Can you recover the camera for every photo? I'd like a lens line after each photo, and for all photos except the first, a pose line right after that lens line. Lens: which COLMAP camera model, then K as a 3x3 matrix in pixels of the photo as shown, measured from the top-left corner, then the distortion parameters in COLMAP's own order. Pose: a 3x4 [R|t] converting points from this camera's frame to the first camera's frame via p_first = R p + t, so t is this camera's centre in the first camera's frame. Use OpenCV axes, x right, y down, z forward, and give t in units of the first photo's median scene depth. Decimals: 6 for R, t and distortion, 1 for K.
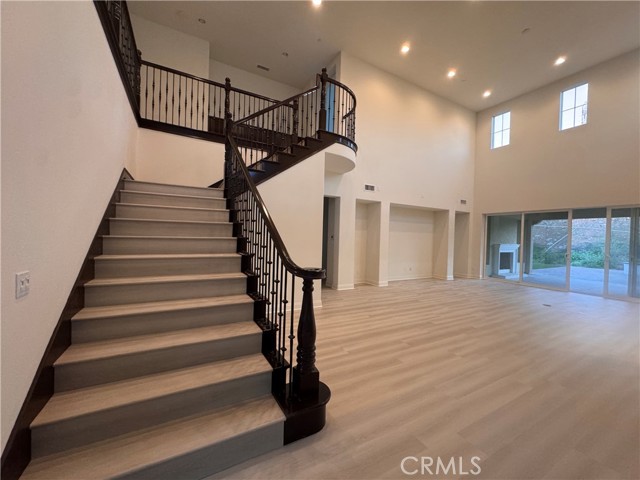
lens RADIAL K [[257.7, 0, 318.2], [0, 257.7, 239.1], [0, 0, 1]] dist [0.002735, -0.001283]
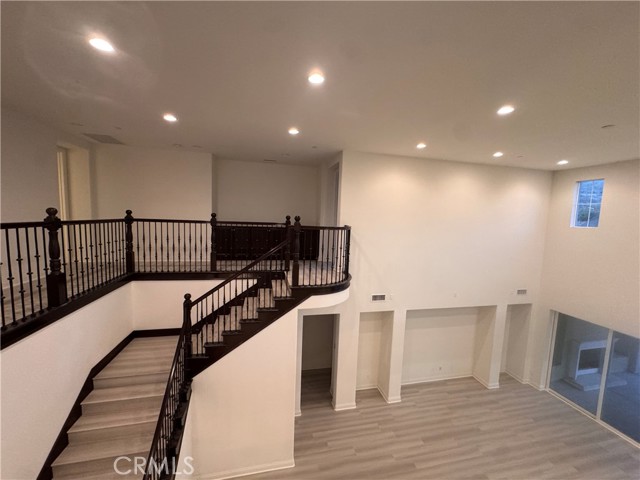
lens RADIAL K [[257.7, 0, 317.3], [0, 257.7, 238.9], [0, 0, 1]] dist [0.002735, -0.001283]
pose [[0.959931, 0.034802, -0.278065, 0.226207], [-0.014082, 0.996996, 0.076168, -0.441932], [0.279881, -0.069200, 0.957538, 0.115533]]
